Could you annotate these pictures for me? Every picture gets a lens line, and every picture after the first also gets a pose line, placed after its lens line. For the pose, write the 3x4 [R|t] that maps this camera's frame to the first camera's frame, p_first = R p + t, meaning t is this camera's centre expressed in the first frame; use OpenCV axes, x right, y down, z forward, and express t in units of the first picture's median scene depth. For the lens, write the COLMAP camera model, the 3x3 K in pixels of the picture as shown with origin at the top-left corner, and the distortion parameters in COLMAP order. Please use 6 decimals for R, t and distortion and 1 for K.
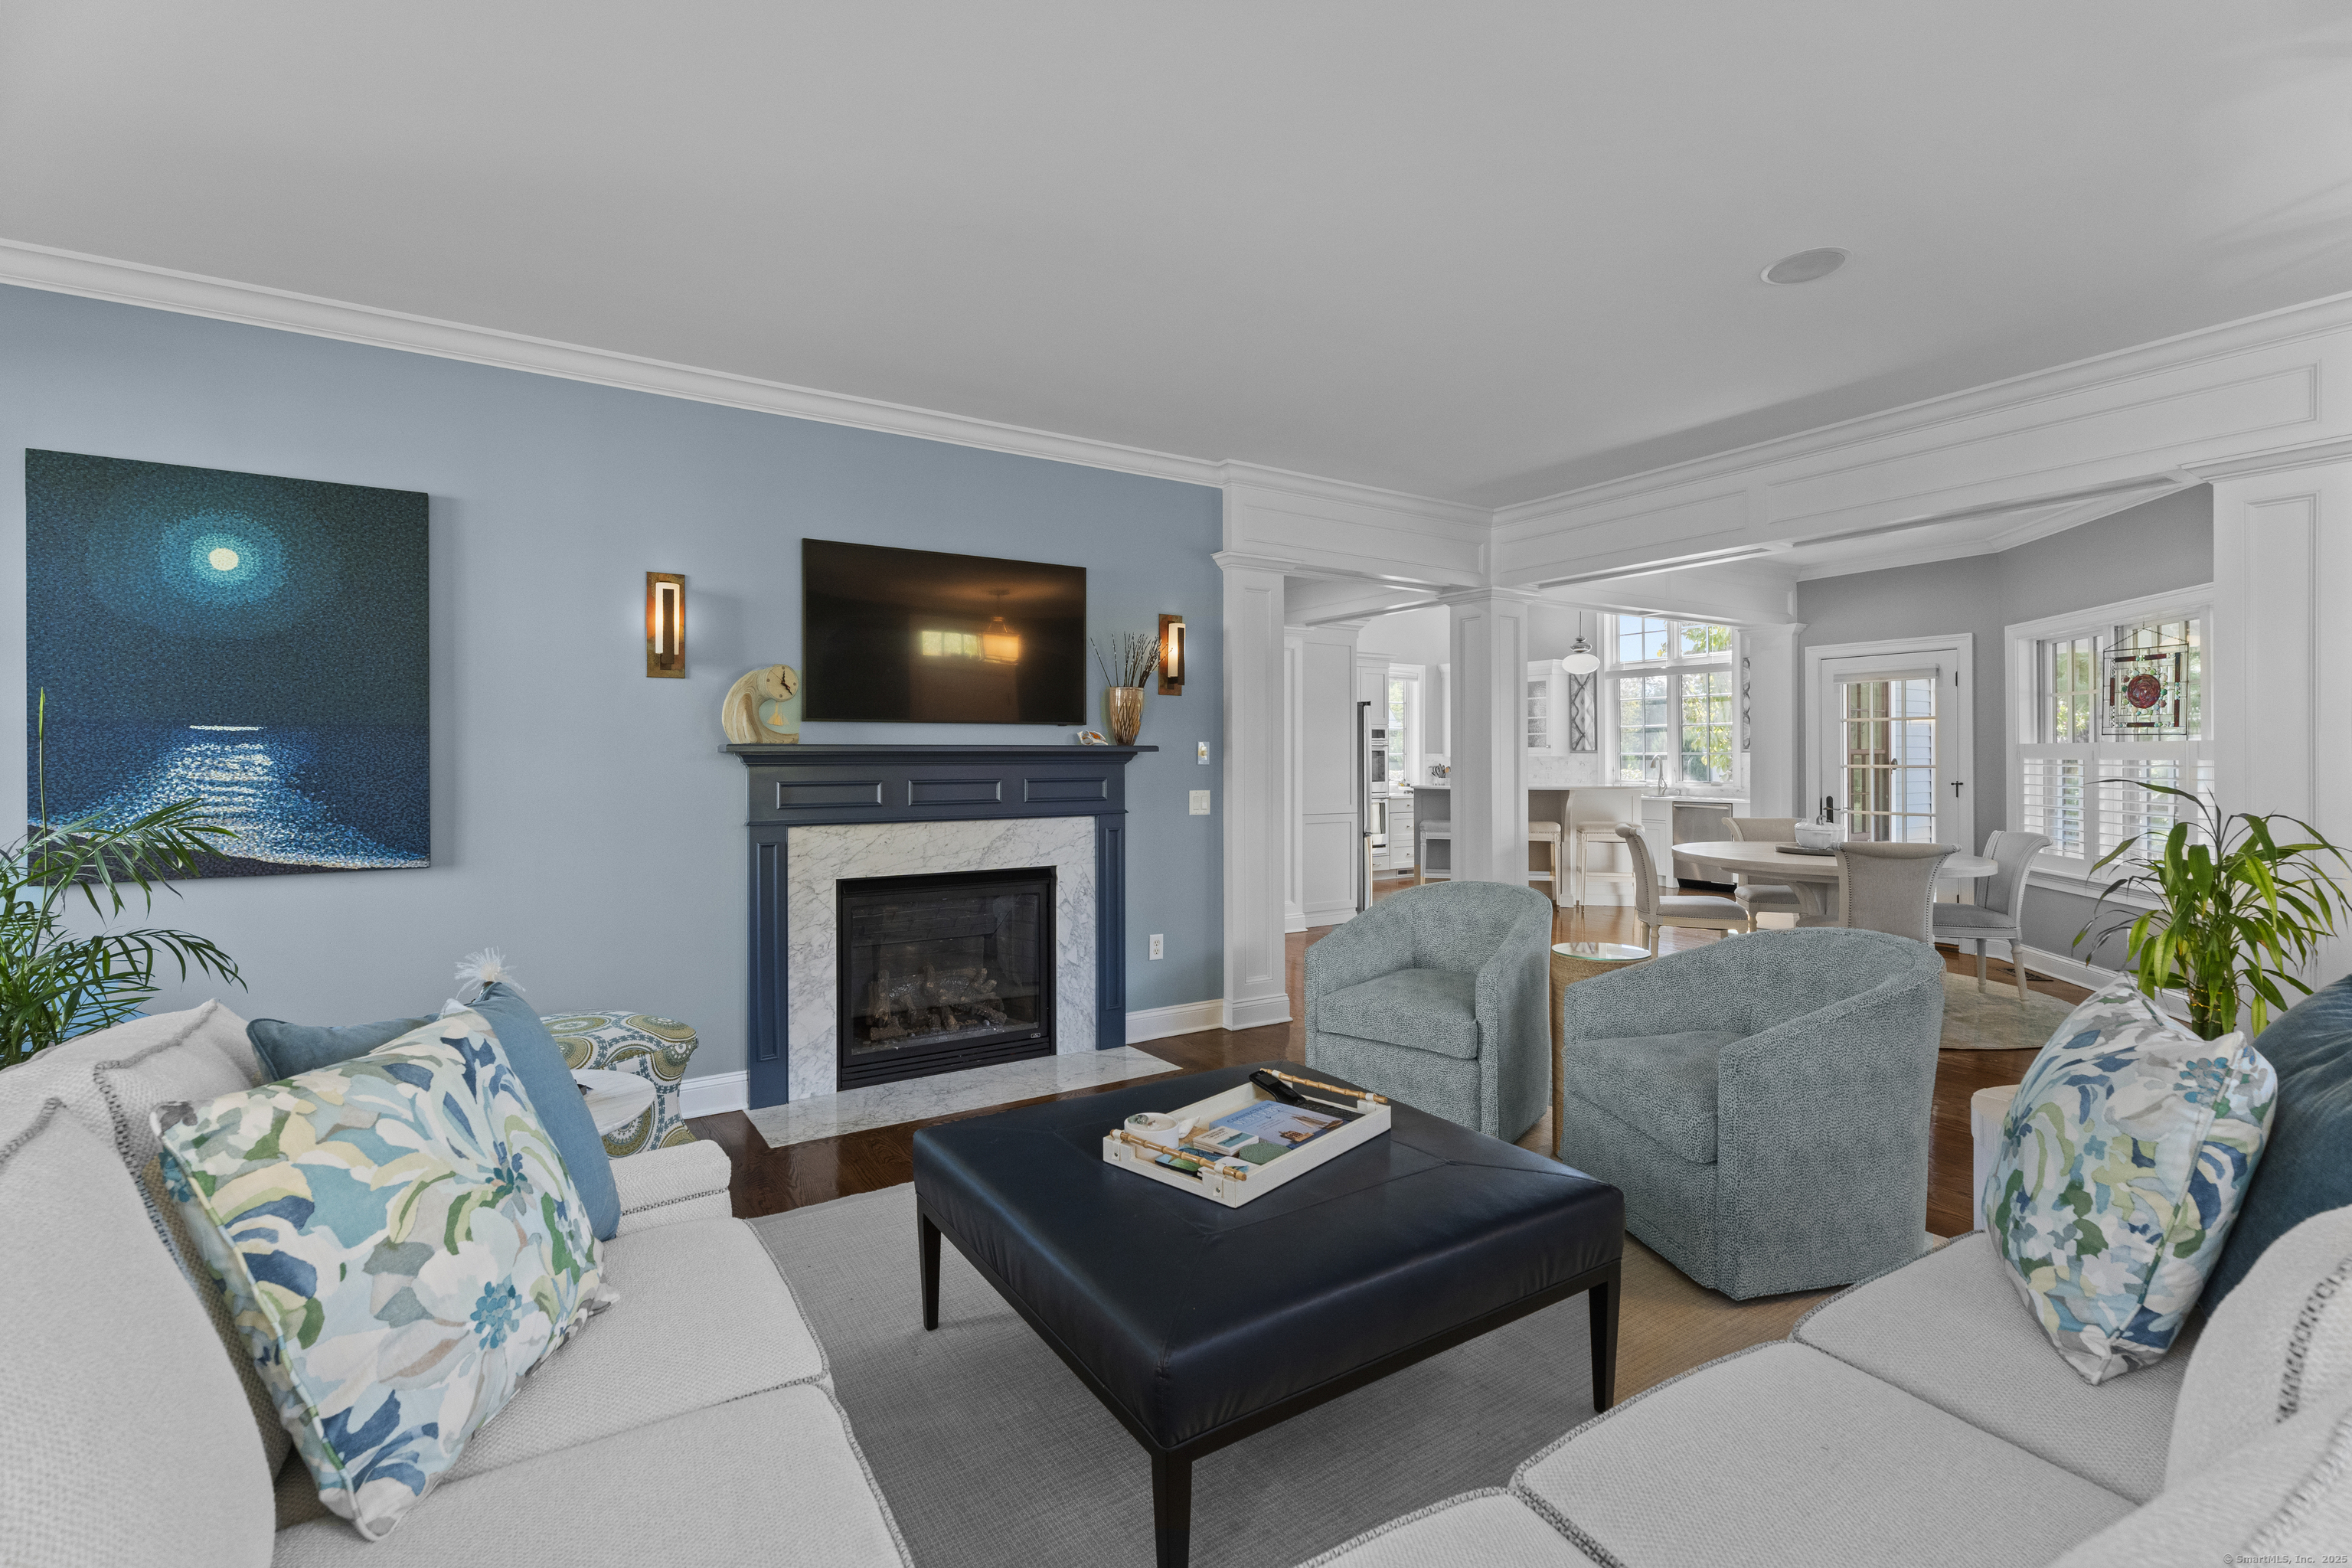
lens RADIAL K [[1068.1, 0, 1138.5], [0, 1068.1, 749.5], [0, 0, 1]] dist [-0.009341, -0.000123]
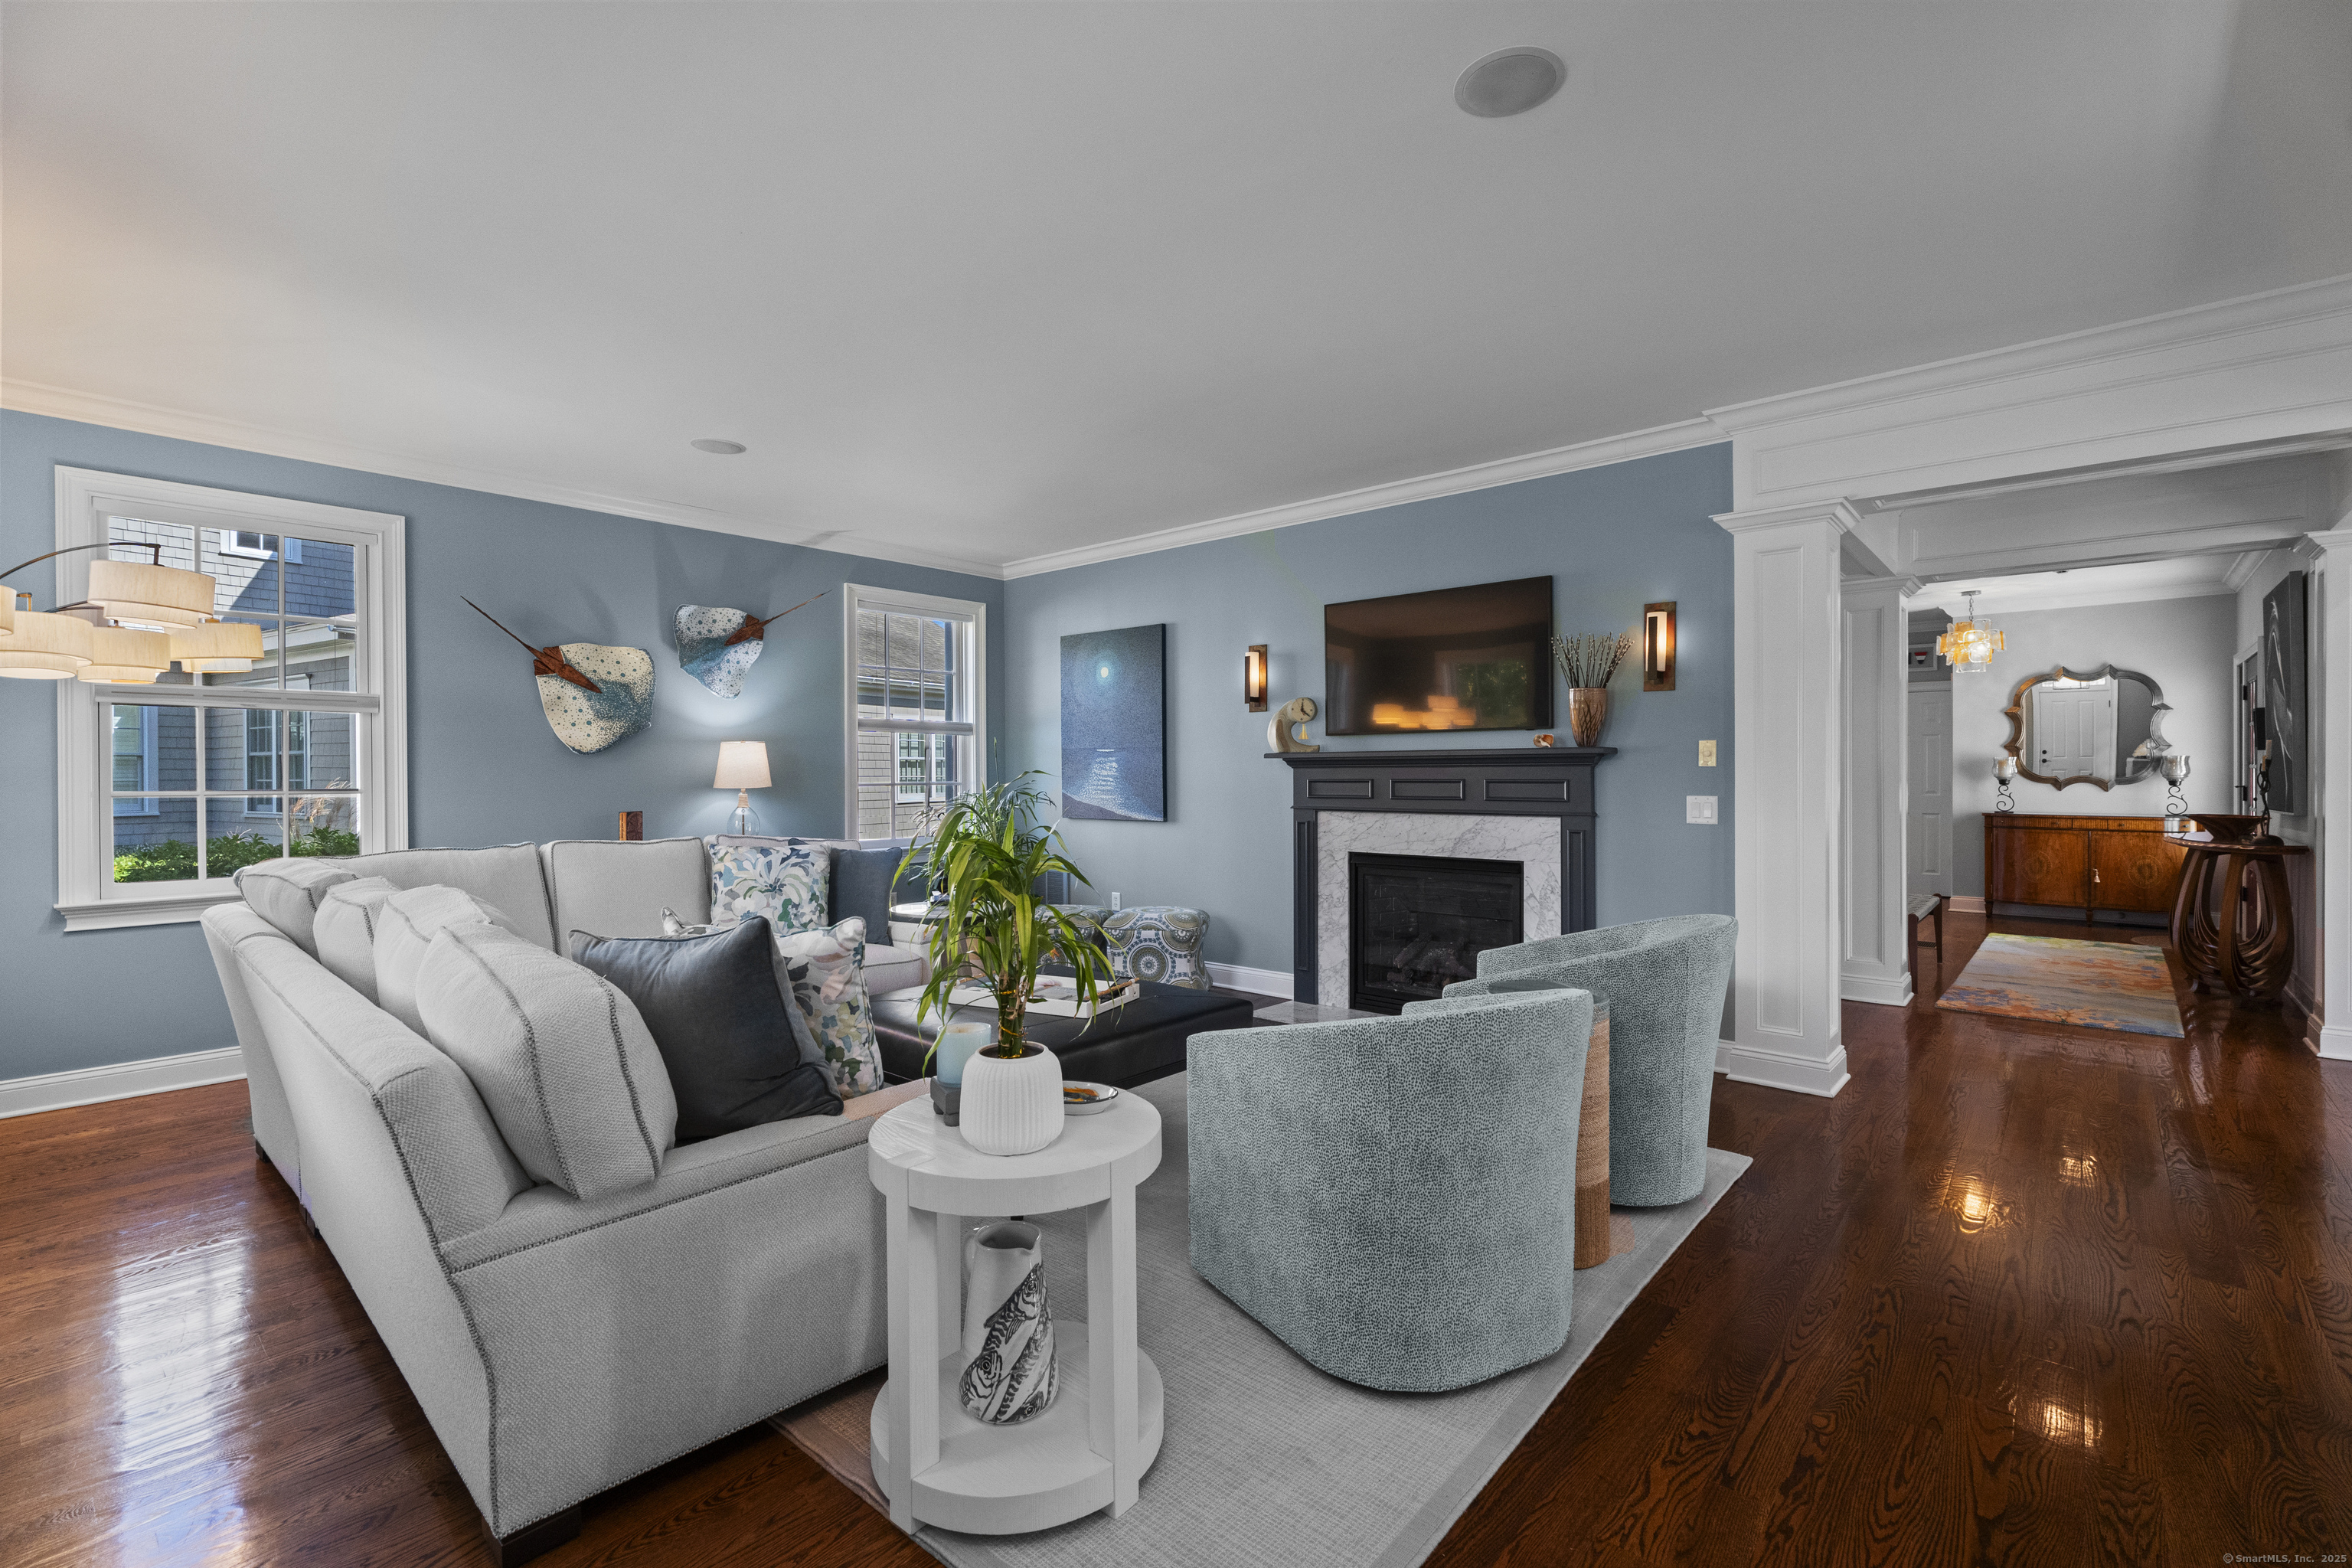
lens RADIAL K [[1068.1, 0, 1179.2], [0, 1068.1, 780.7], [0, 0, 1]] dist [-0.009341, -0.000123]
pose [[0.271936, 0.008027, -0.962282, 0.963848], [0.010828, 0.999876, 0.011401, 0.013978], [0.962255, -0.013519, 0.271815, 0.428724]]
